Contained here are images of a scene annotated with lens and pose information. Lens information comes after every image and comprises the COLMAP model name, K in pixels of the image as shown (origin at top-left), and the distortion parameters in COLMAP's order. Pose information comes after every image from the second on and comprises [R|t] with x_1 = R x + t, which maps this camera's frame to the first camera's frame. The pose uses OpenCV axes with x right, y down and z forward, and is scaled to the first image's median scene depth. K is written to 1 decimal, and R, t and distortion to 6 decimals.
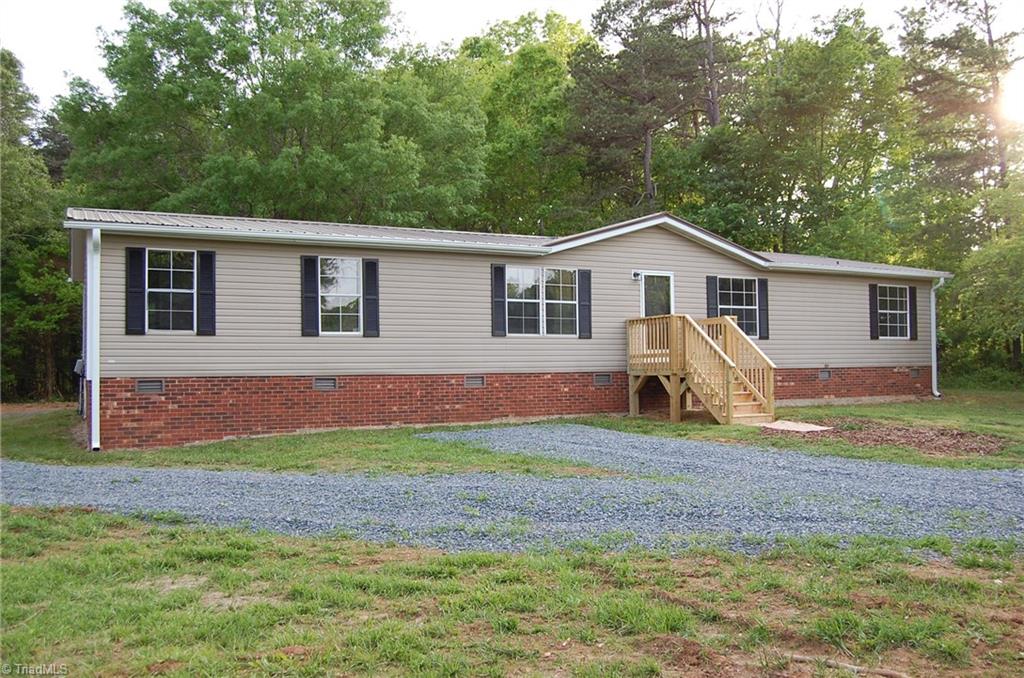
lens RADIAL K [[856.1, 0, 511.8], [0, 856.1, 339.1], [0, 0, 1]] dist [-0.081027, 0.039701]
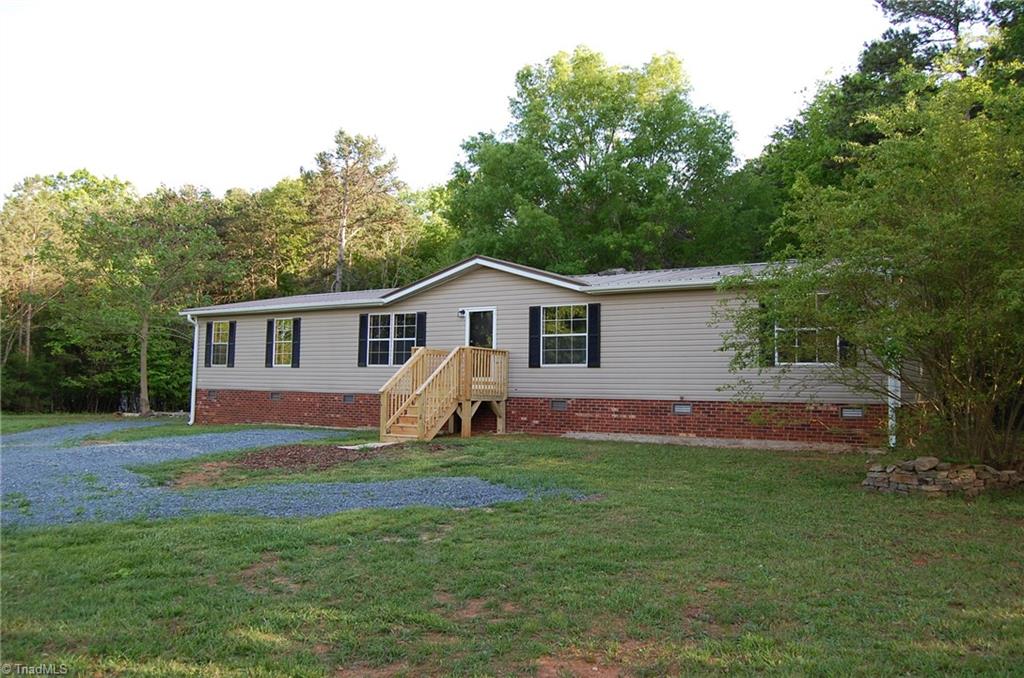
lens RADIAL K [[799.1, 0, 514.8], [0, 799.1, 337.5], [0, 0, 1]] dist [-0.091632, 0.025558]
pose [[0.509988, -0.039992, -0.859251, 1.152386], [0.001635, 0.998962, -0.045524, 0.008250], [0.860180, 0.021812, 0.509524, 0.535106]]
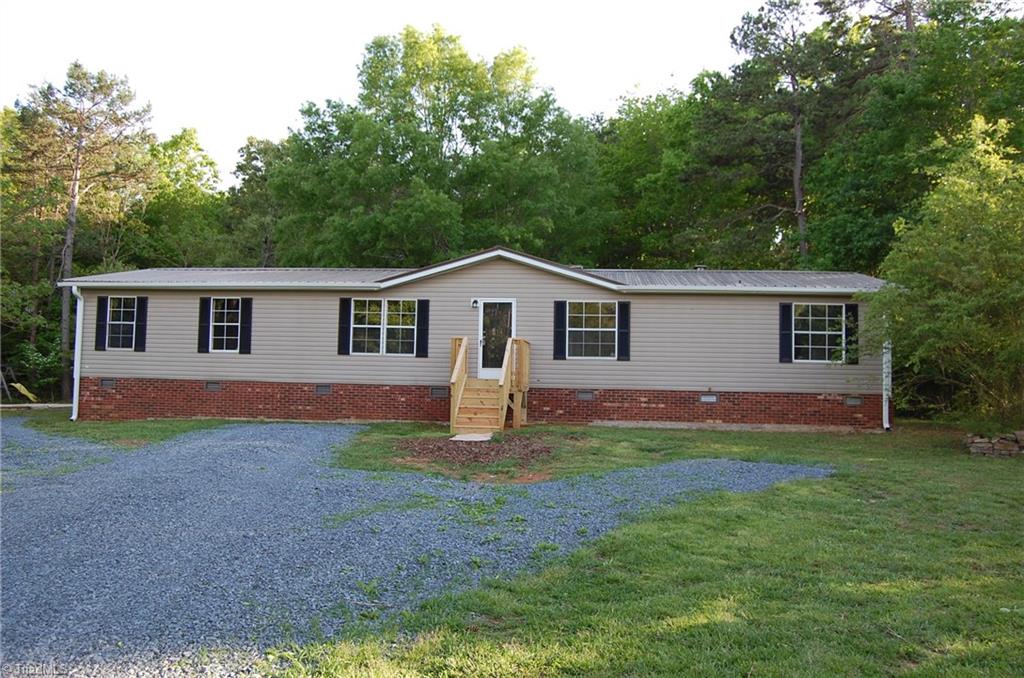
lens RADIAL K [[866.5, 0, 512.1], [0, 866.5, 340.3], [0, 0, 1]] dist [-0.080624, 0.017885]
pose [[0.834380, -0.003565, -0.551178, 0.861214], [-0.013486, 0.999548, -0.026879, 0.006343], [0.551025, 0.029861, 0.833954, 0.064170]]
